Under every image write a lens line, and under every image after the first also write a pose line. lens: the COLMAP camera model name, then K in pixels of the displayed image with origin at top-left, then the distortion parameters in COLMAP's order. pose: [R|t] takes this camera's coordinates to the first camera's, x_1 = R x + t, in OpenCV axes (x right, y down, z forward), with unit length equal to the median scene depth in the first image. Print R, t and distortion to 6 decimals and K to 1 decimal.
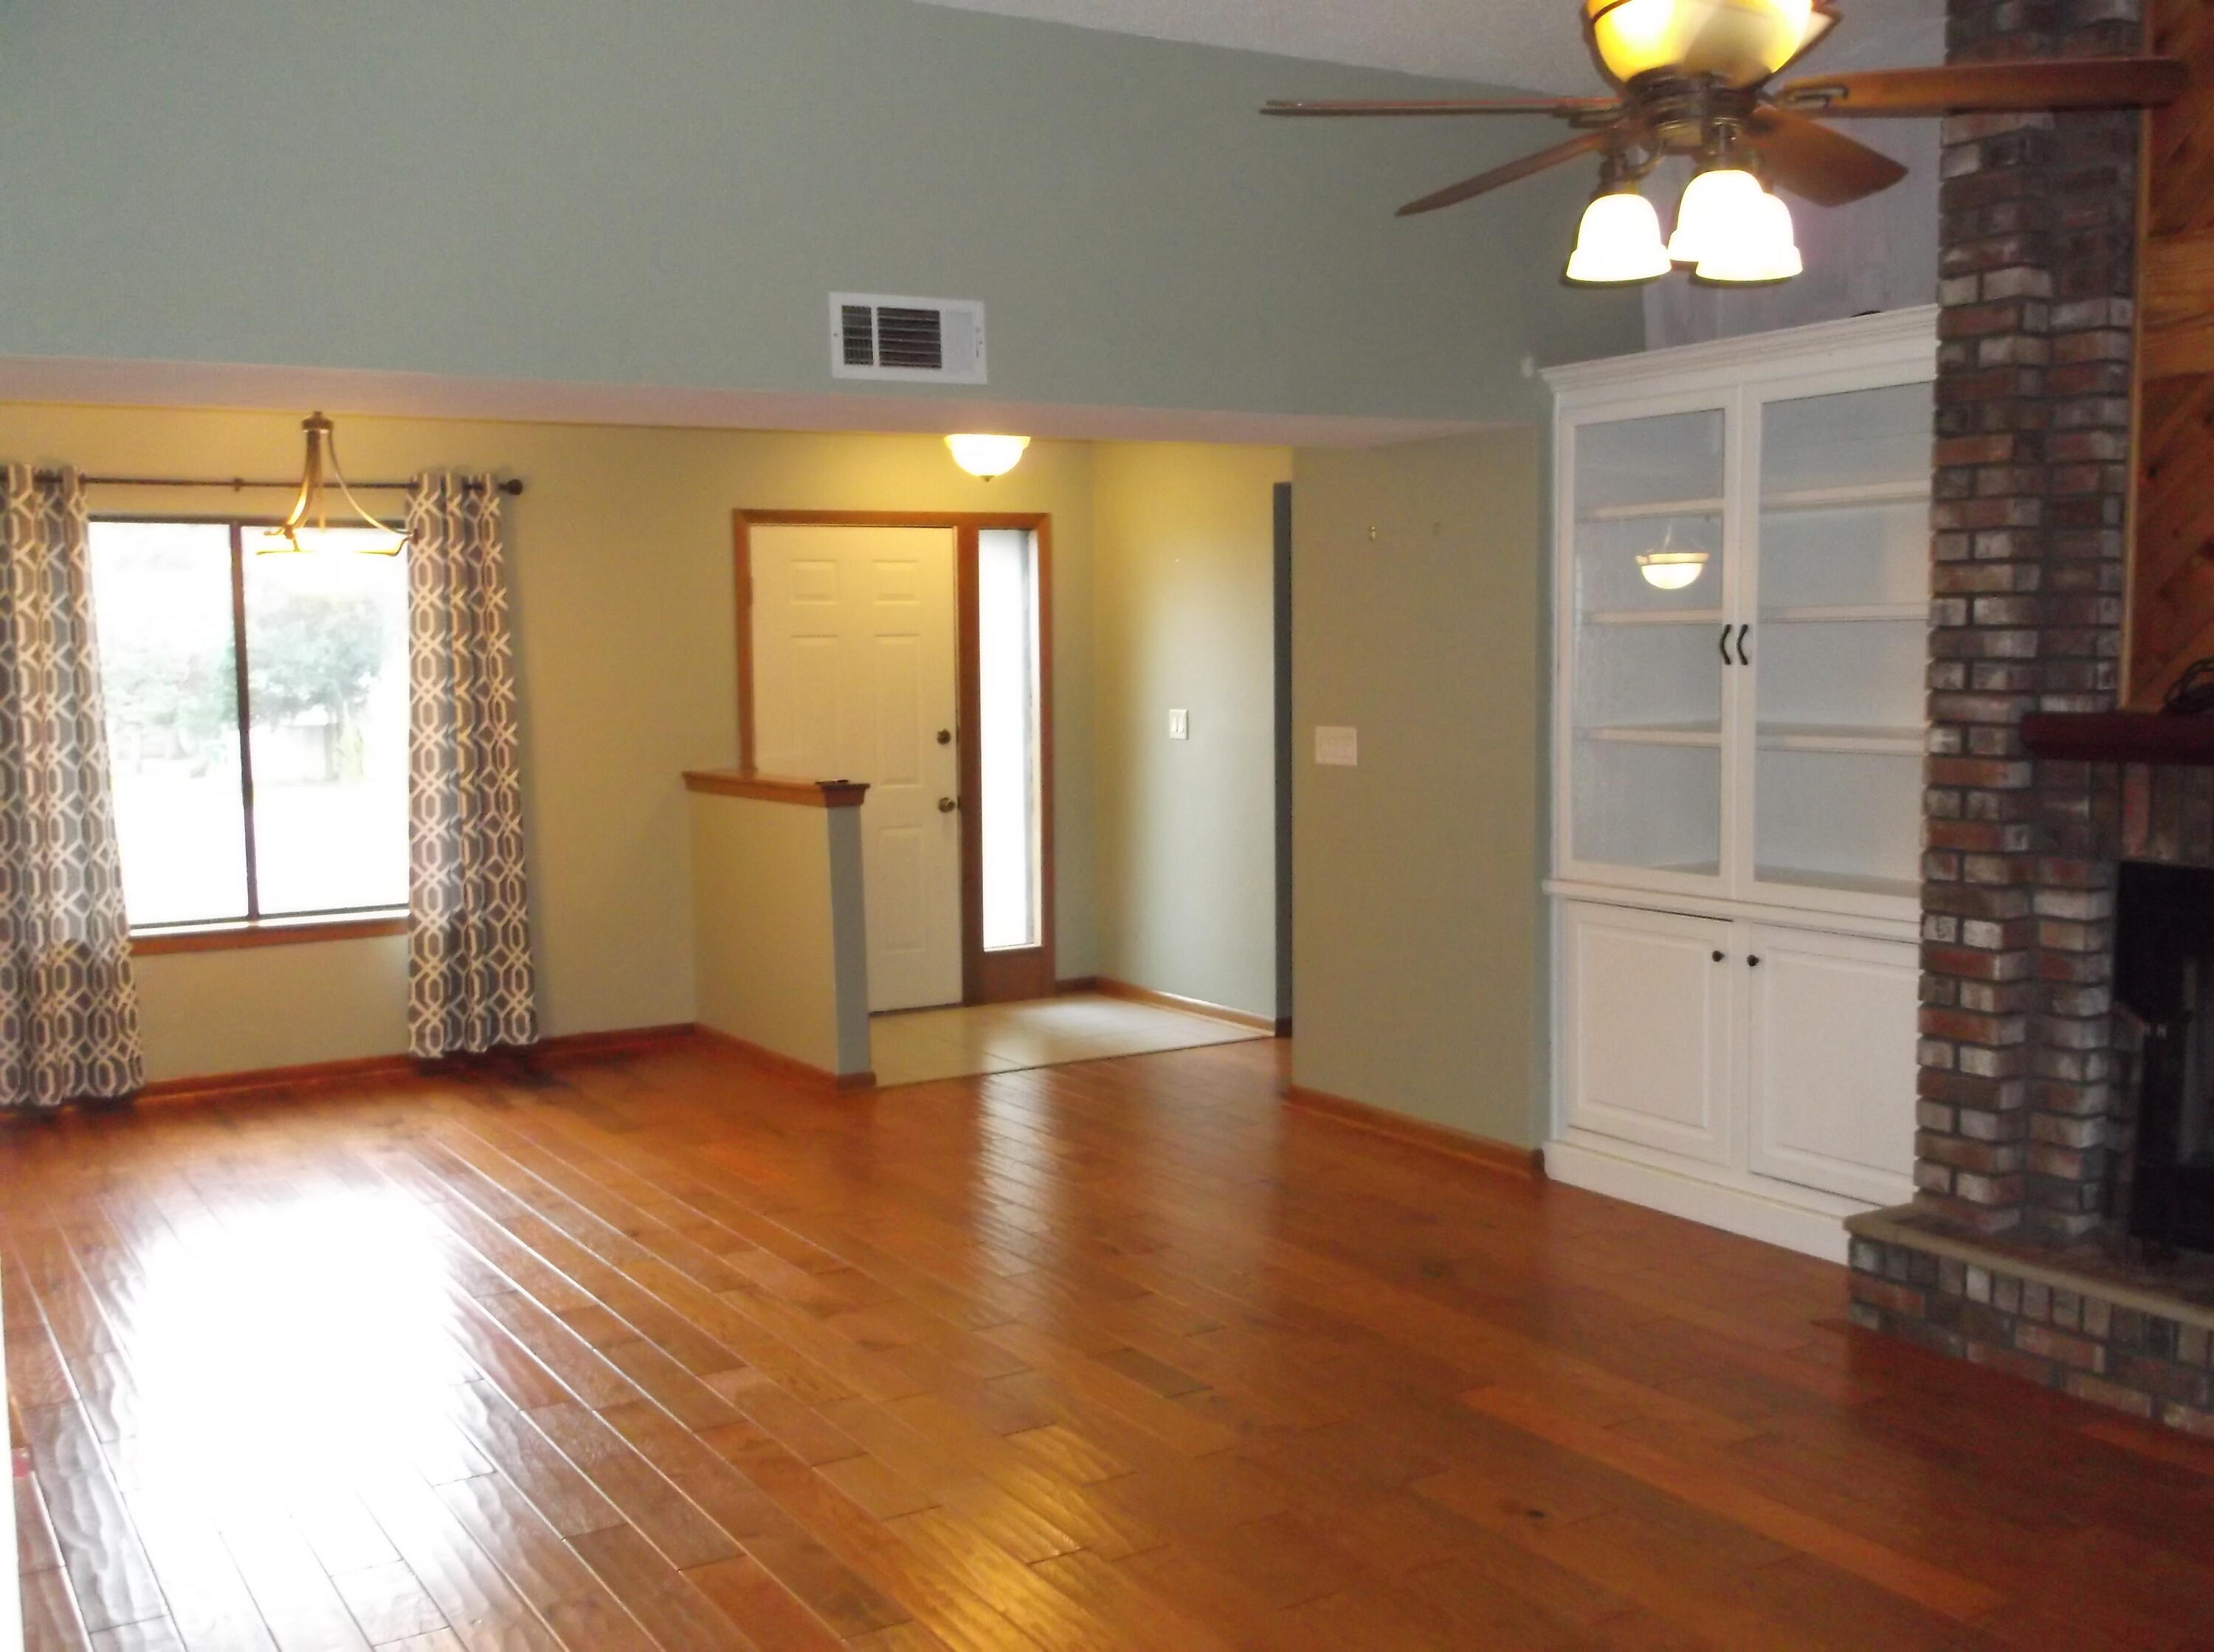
lens RADIAL K [[2190.2, 0, 1098.6], [0, 2190.2, 816.2], [0, 0, 1]] dist [0.027398, 0.000000]
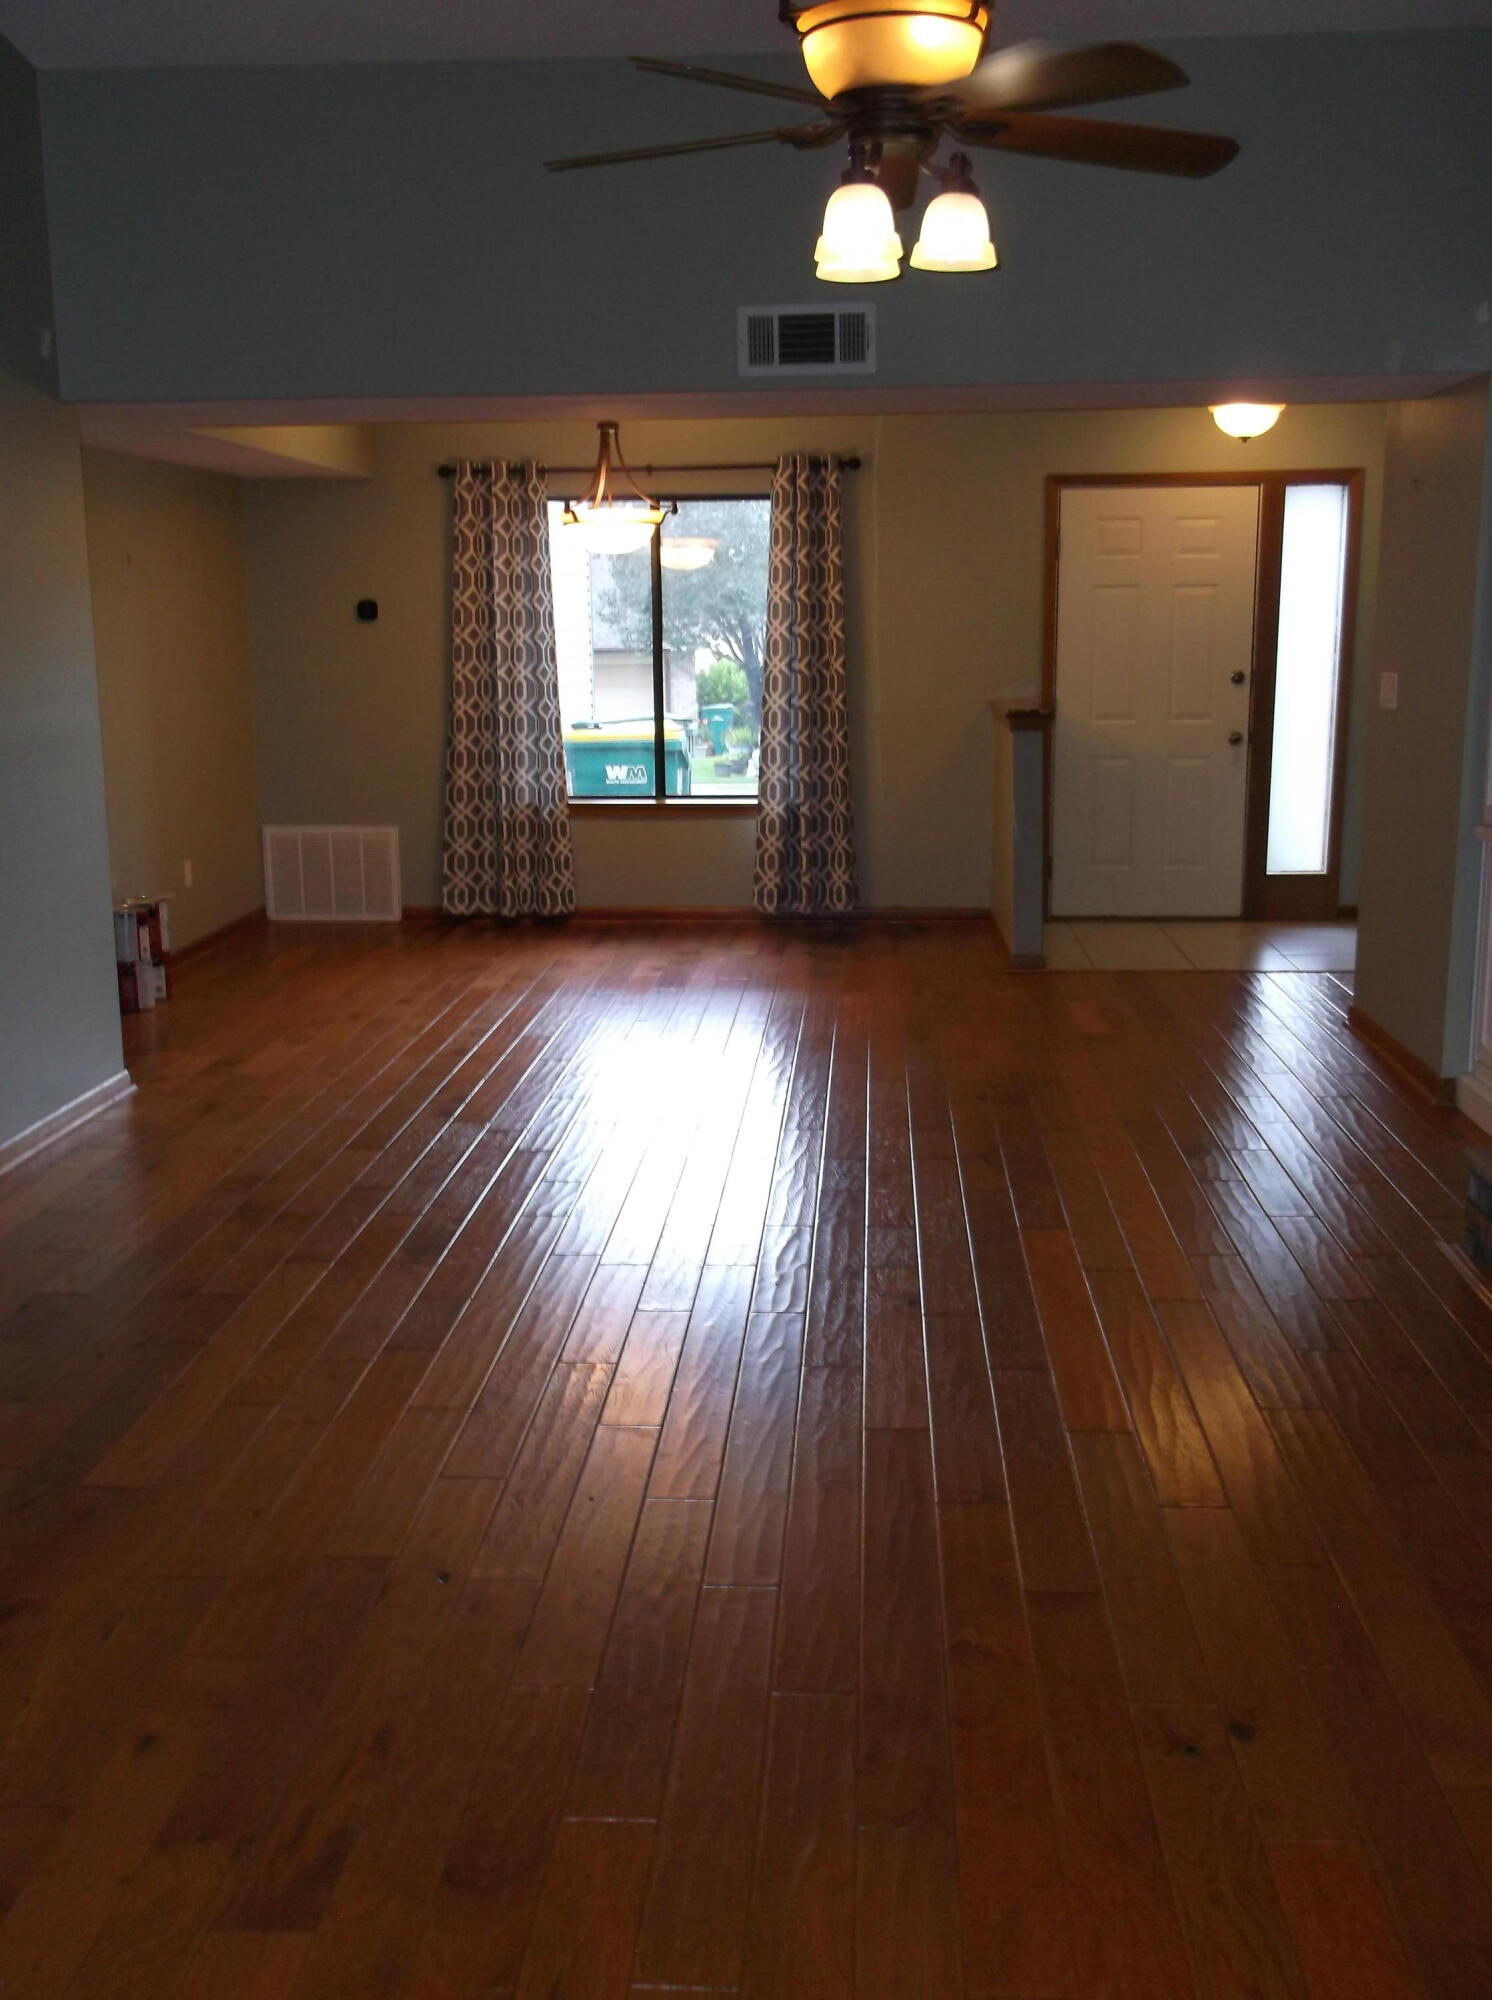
lens RADIAL K [[1978.7, 0, 751.1], [0, 1978.7, 1008.1], [0, 0, 1]] dist [0.027398, 0.000000]
pose [[0.823985, 0.120090, -0.553739, 0.353237], [-0.049082, 0.988736, 0.141393, -0.000670], [0.564482, -0.089328, 0.820598, 0.016708]]
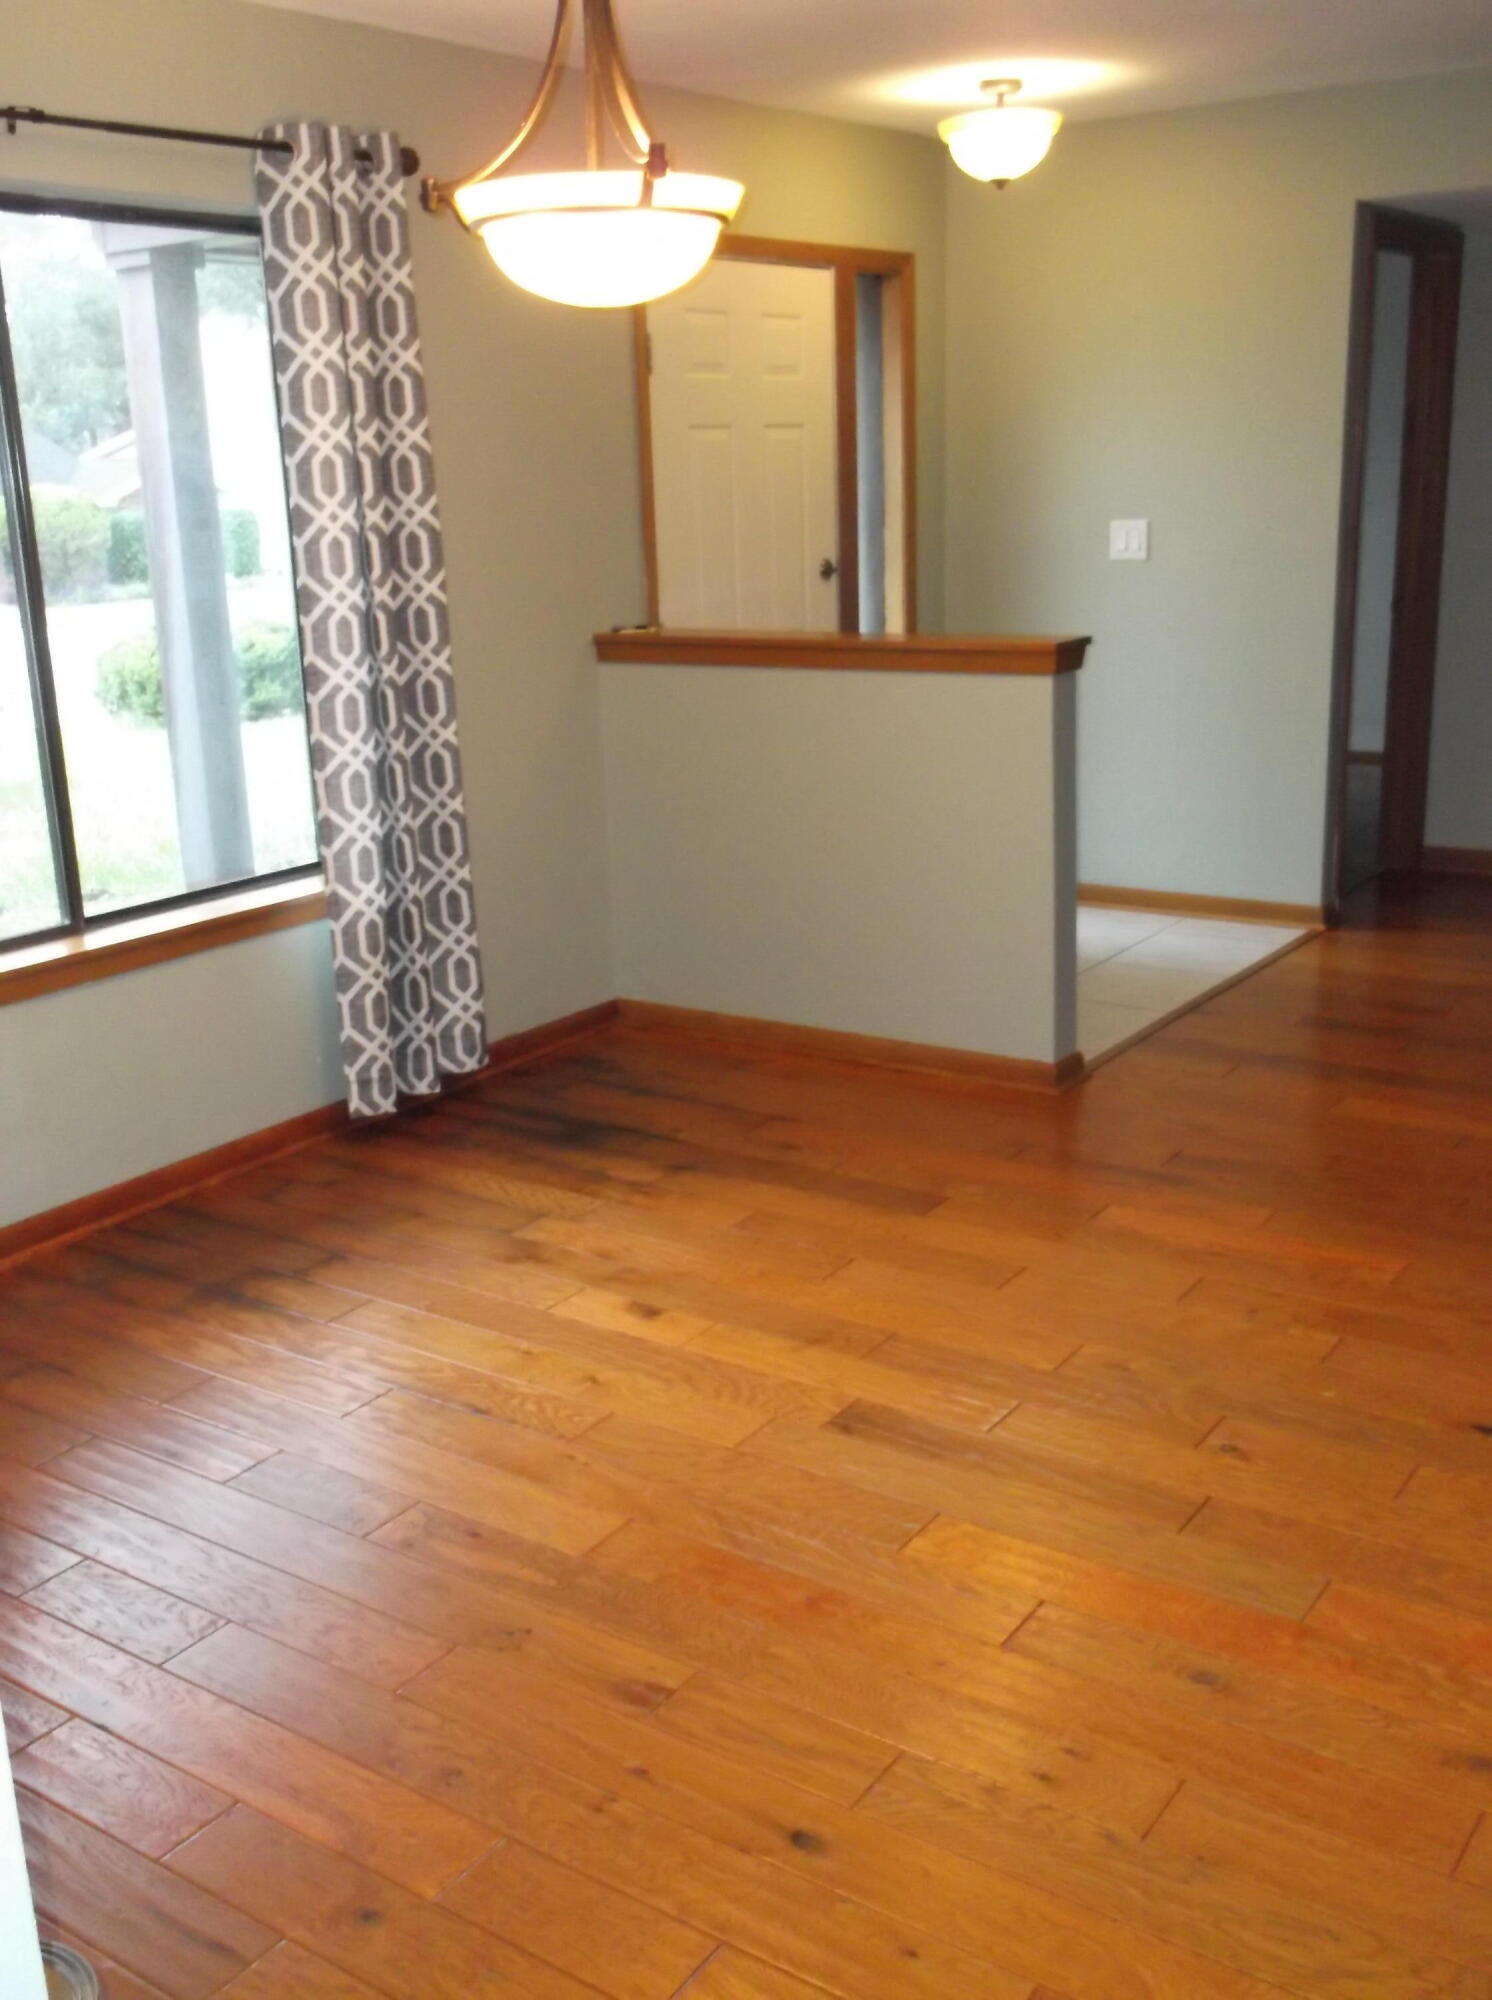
lens RADIAL K [[1978.7, 0, 750.8], [0, 1978.7, 991.3], [0, 0, 1]] dist [0.027398, 0.000000]
pose [[0.914665, -0.120481, 0.385839, -0.424004], [0.052347, 0.981814, 0.182486, -0.023031], [-0.400808, -0.146716, 0.904338, 0.450896]]
